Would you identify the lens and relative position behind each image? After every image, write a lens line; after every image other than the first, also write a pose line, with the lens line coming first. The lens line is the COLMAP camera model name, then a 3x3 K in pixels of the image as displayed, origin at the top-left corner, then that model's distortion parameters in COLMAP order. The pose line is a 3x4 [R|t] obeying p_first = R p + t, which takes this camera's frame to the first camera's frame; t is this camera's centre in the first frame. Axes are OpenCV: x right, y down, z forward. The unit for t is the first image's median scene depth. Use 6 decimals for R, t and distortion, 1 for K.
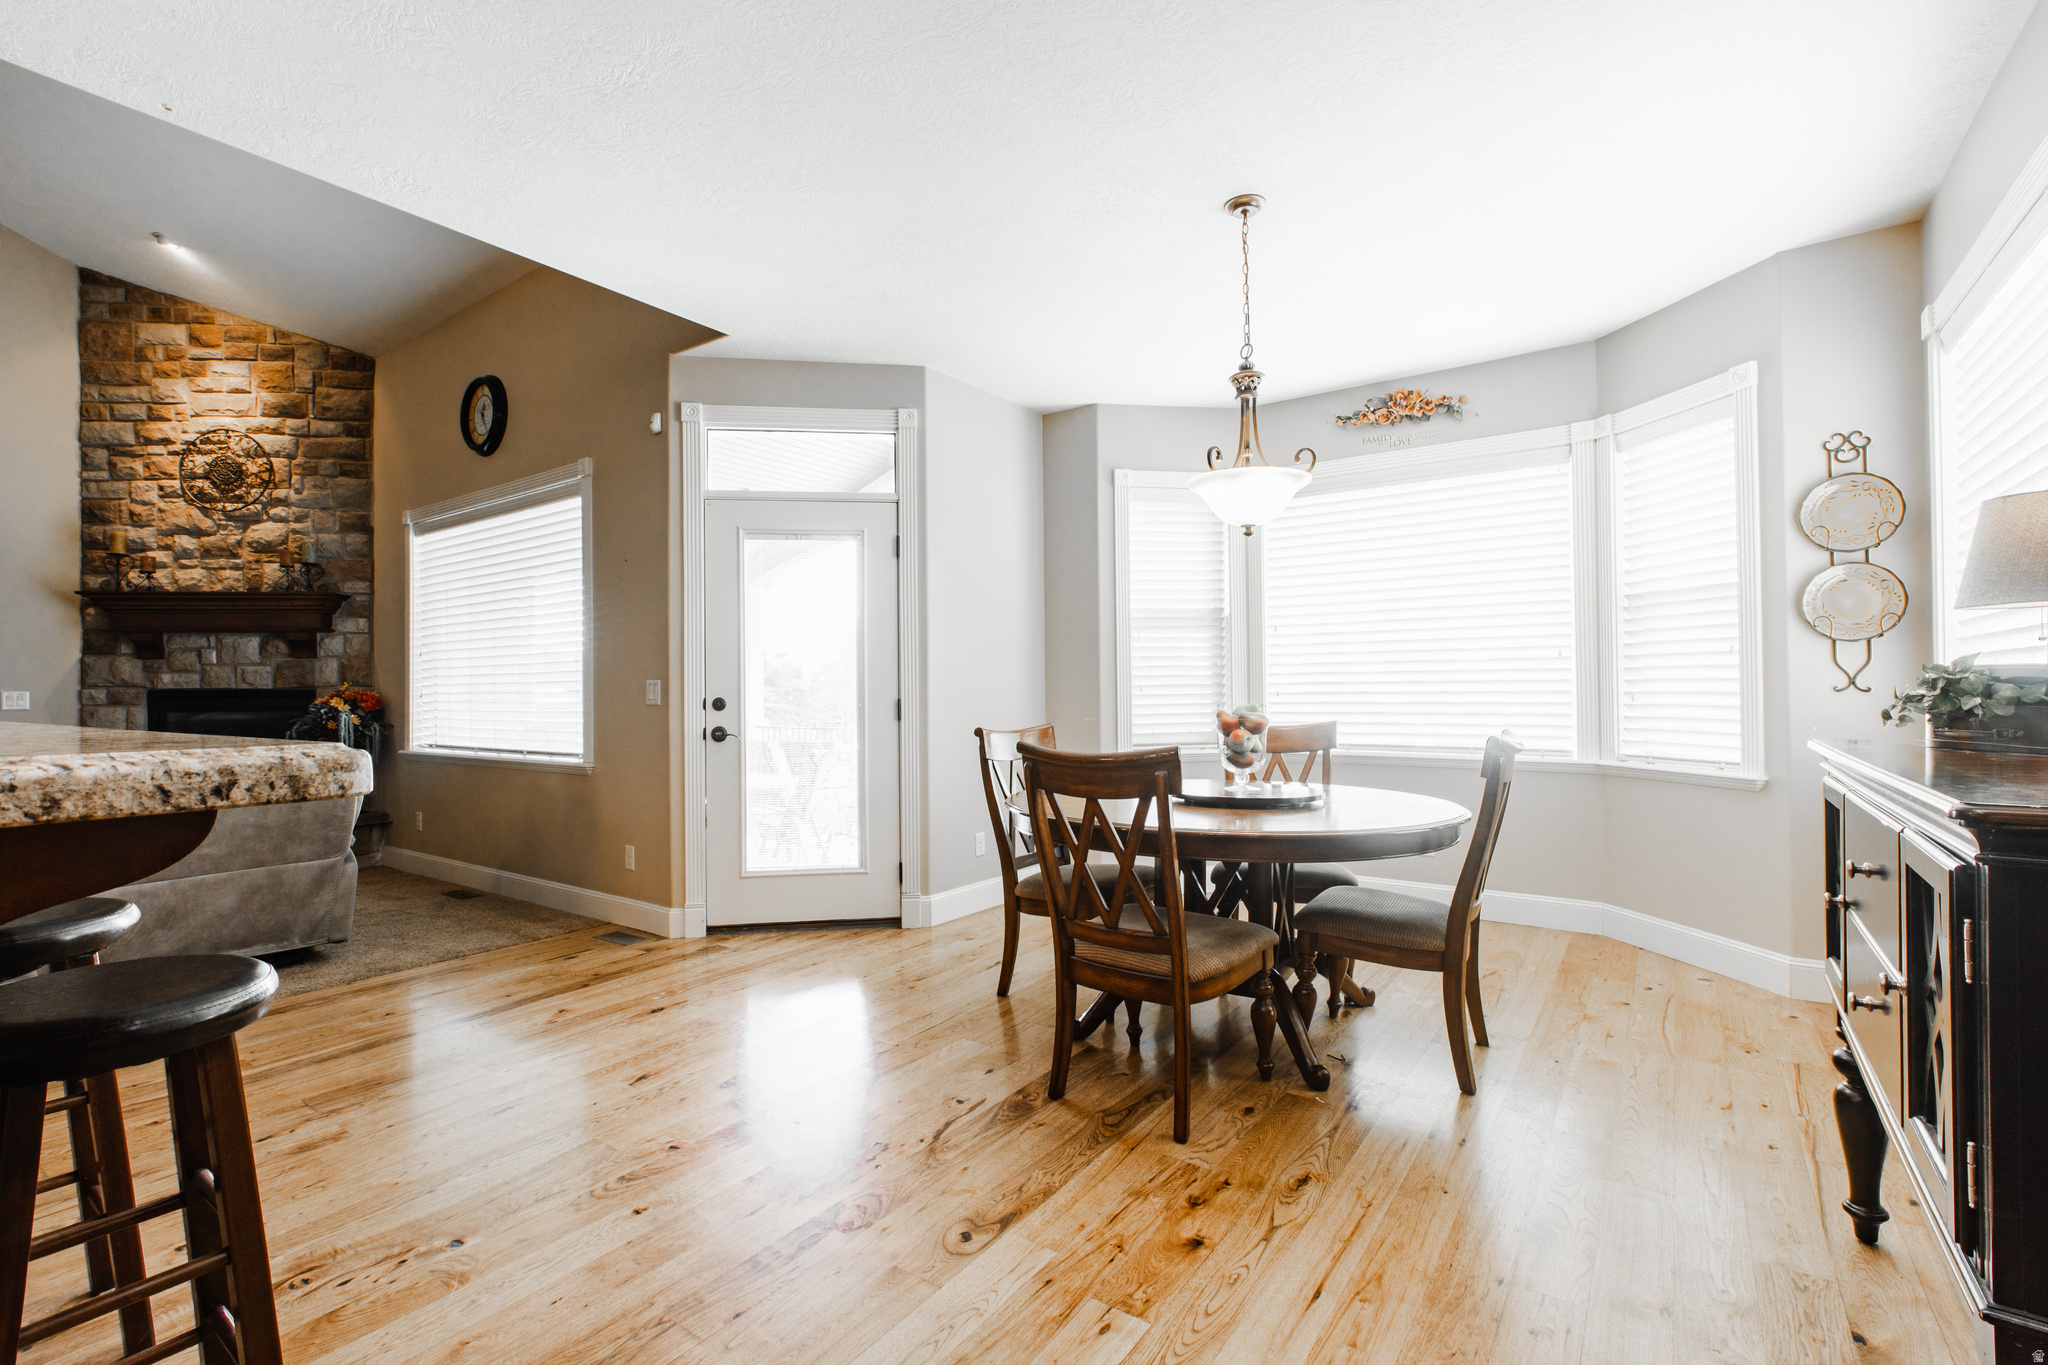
lens RADIAL K [[915.6, 0, 1022.6], [0, 915.6, 674.1], [0, 0, 1]] dist [-0.002856, 0.001030]
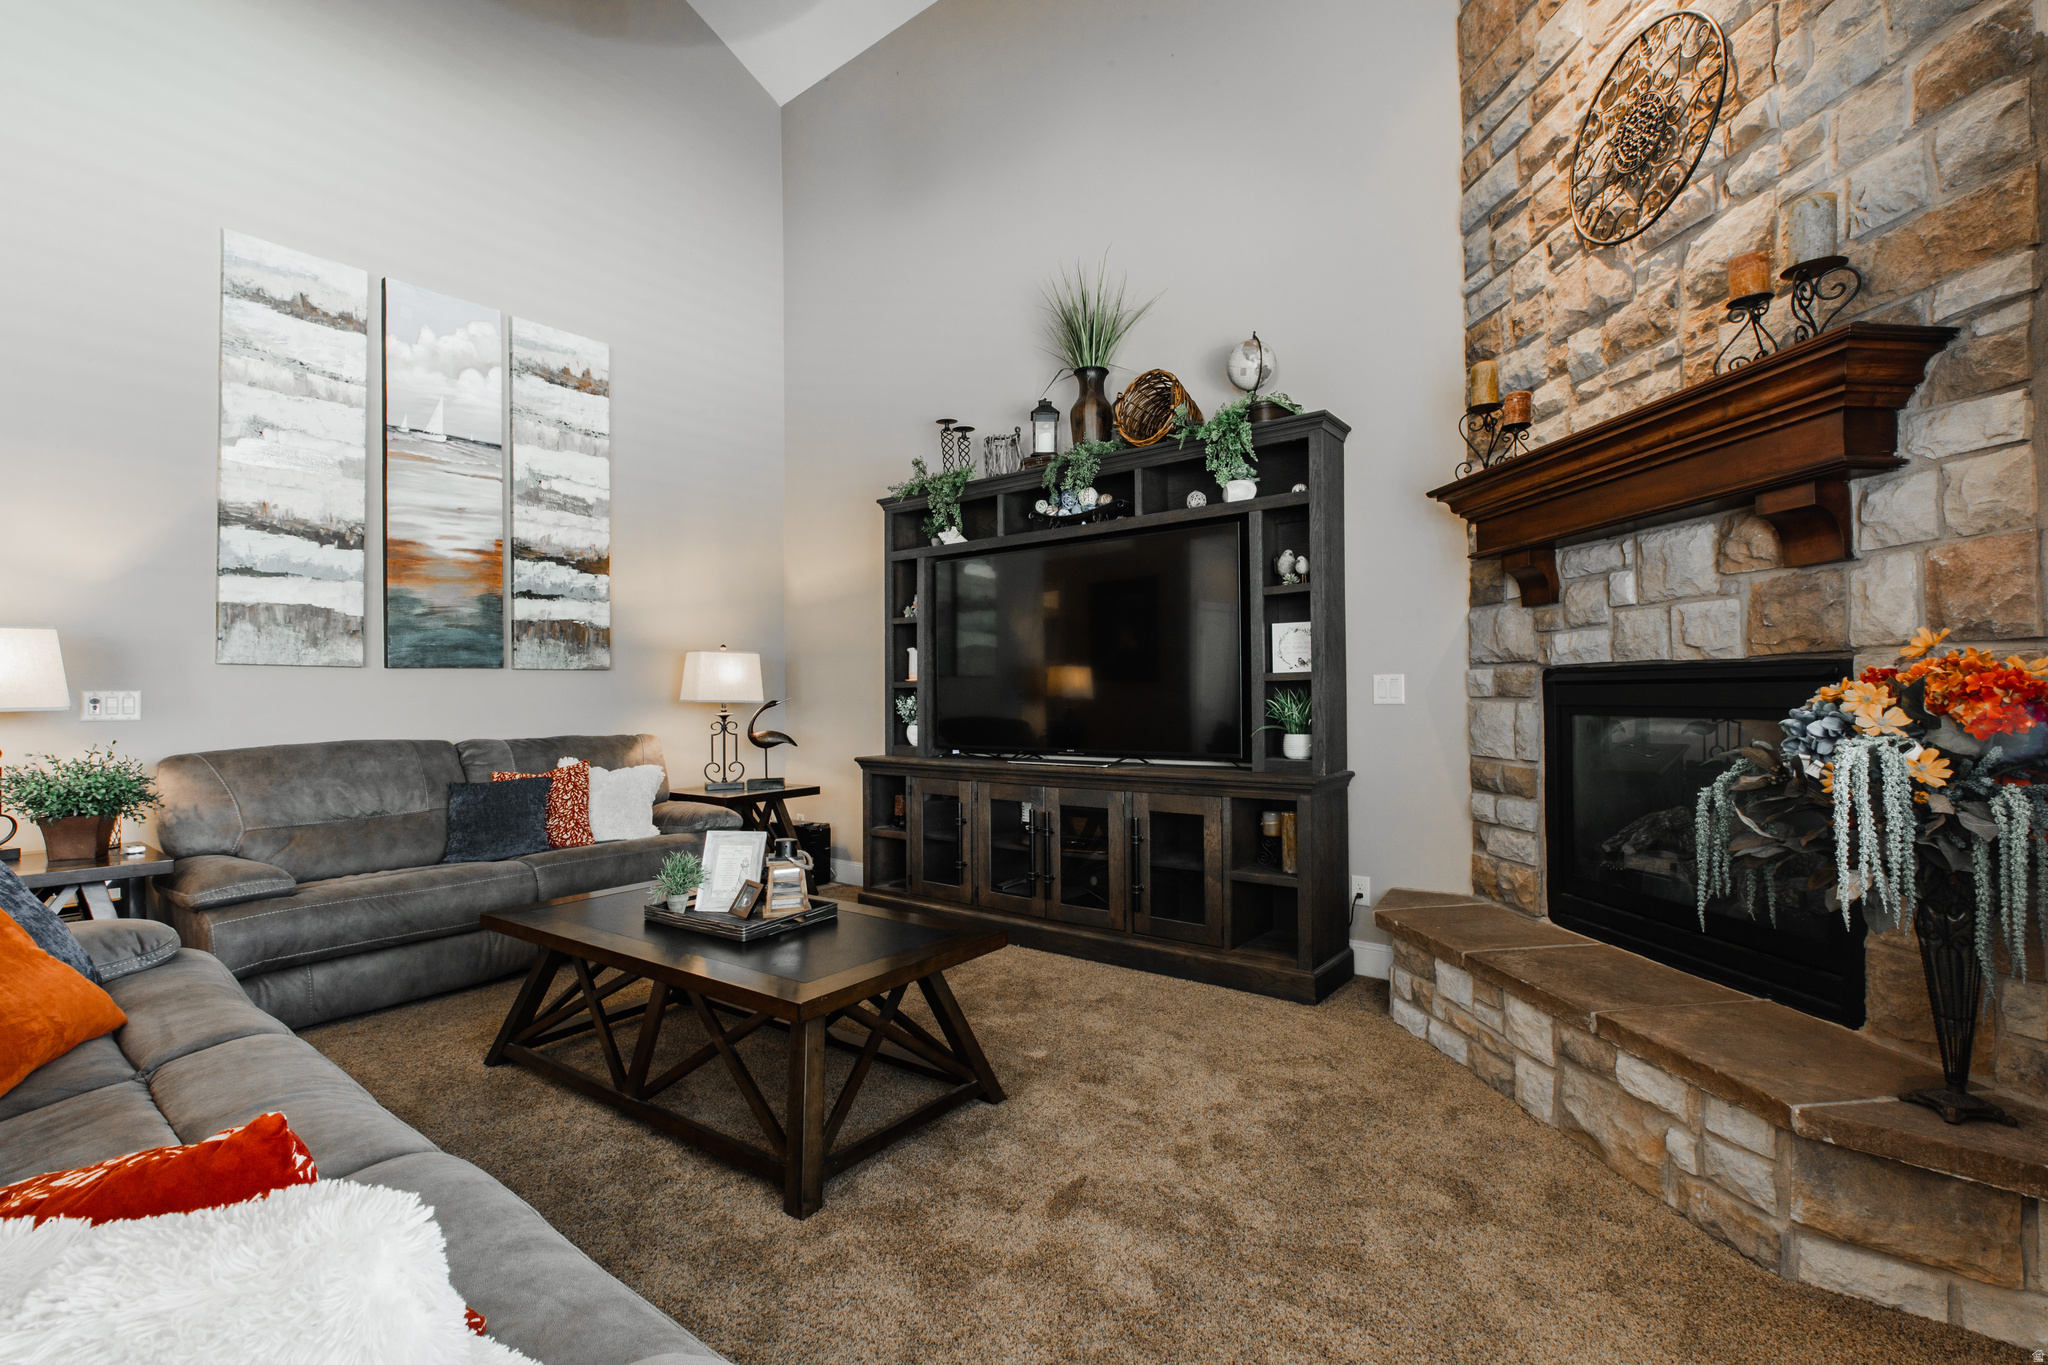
lens RADIAL K [[915.6, 0, 1031.3], [0, 915.6, 684.6], [0, 0, 1]] dist [-0.002856, 0.001030]
pose [[-0.032005, -0.001590, -0.999486, -0.446934], [0.024100, 0.999707, -0.002362, 0.020255], [0.999197, -0.024163, -0.031957, 0.727795]]
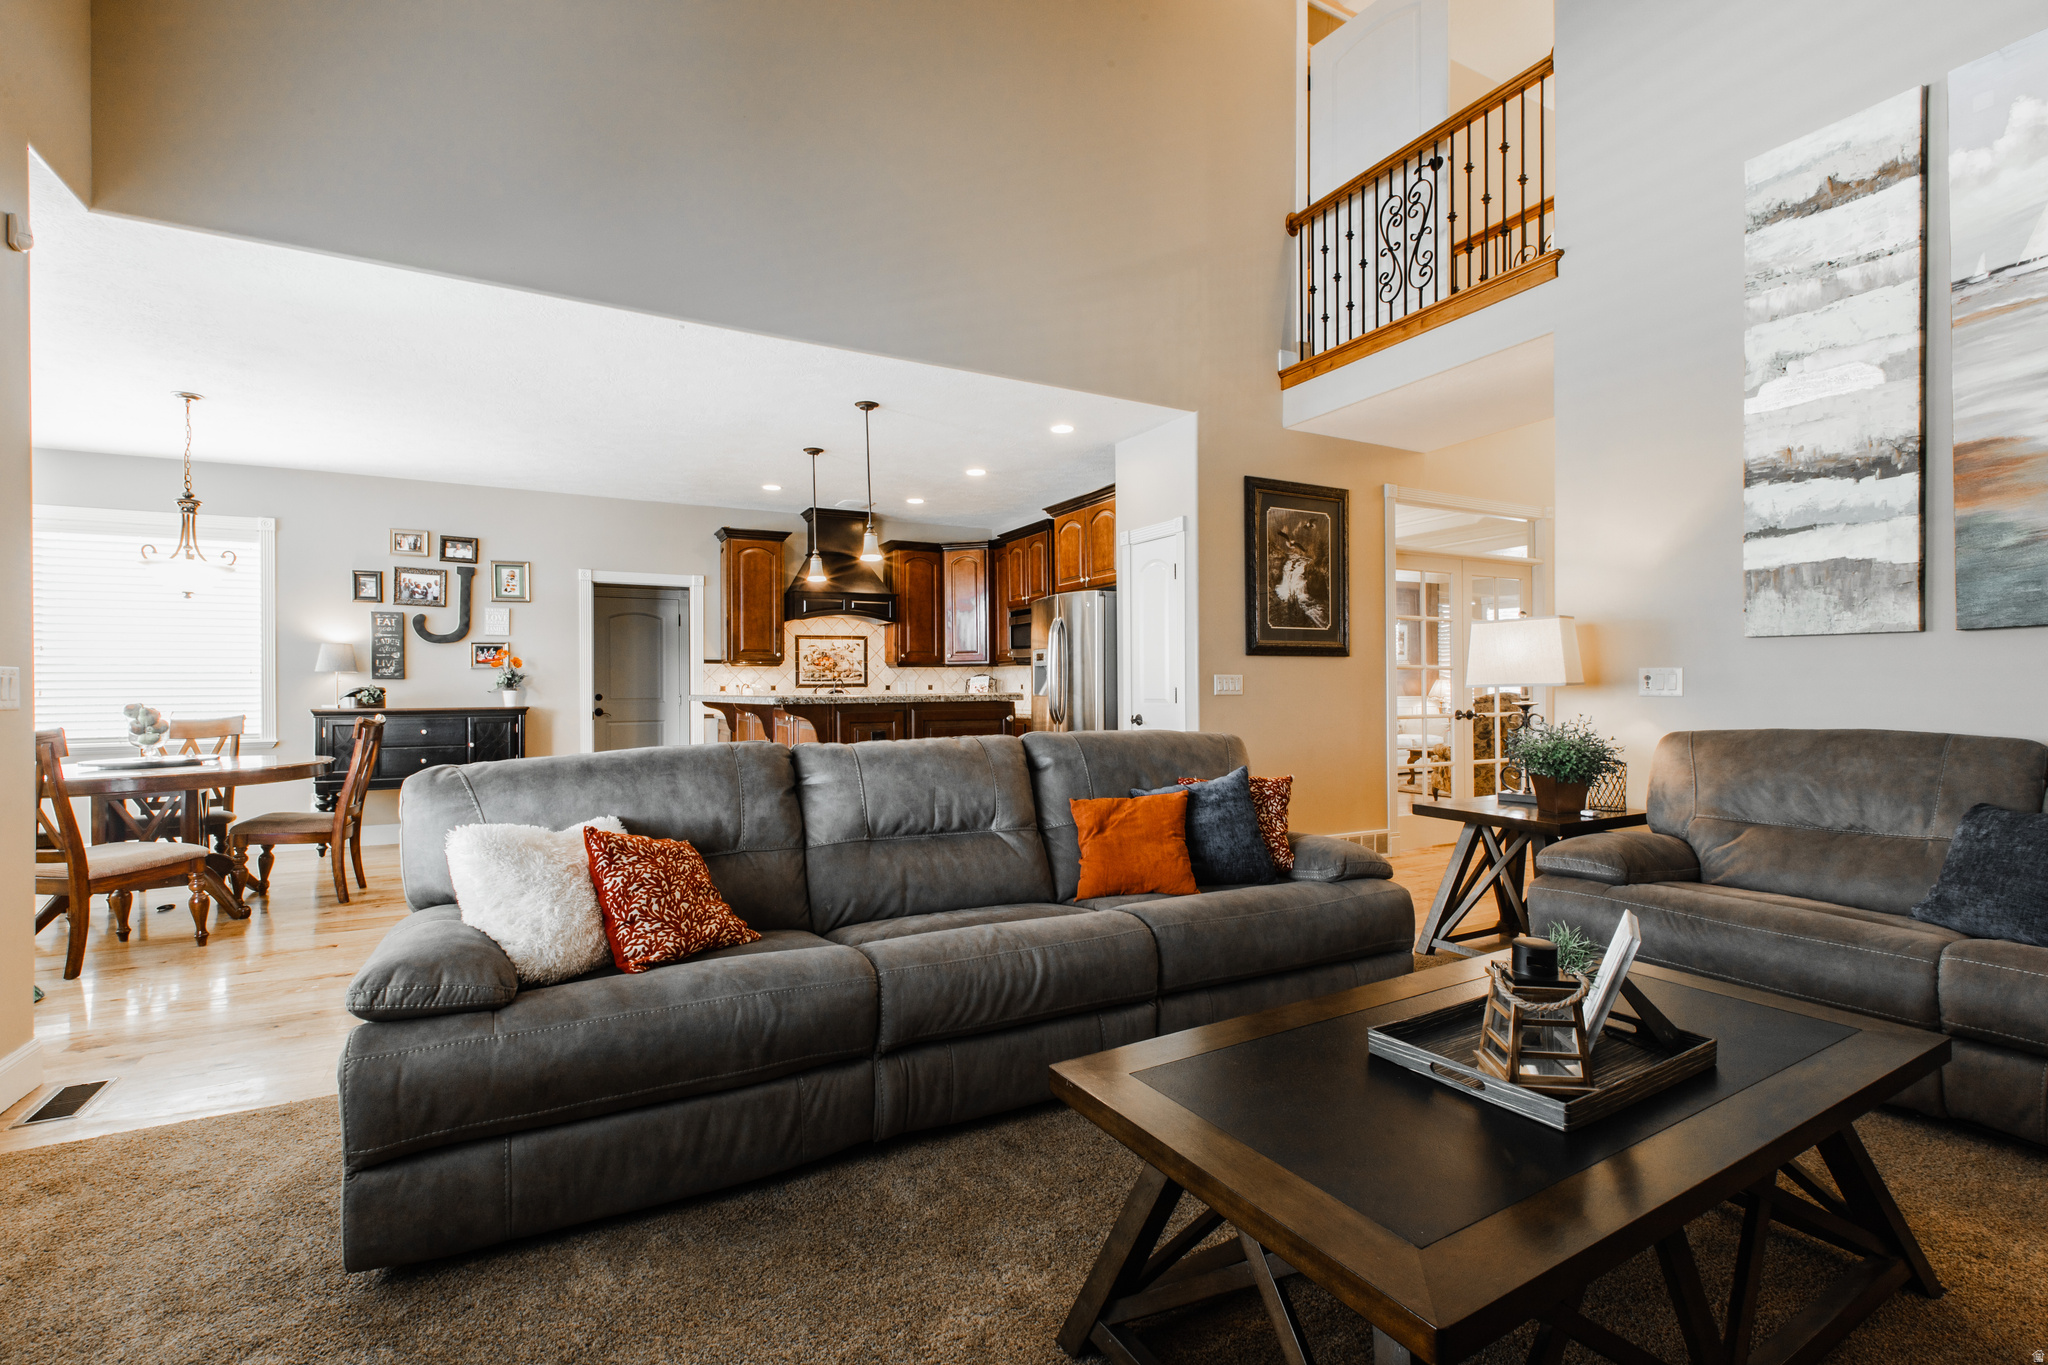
lens RADIAL K [[915.6, 0, 1015.6], [0, 915.6, 682.7], [0, 0, 1]] dist [-0.002856, 0.001030]
pose [[-0.893543, 0.015045, 0.448726, -0.880989], [0.007245, 0.999791, -0.019095, 0.027304], [-0.448919, -0.013811, -0.893466, 0.871217]]
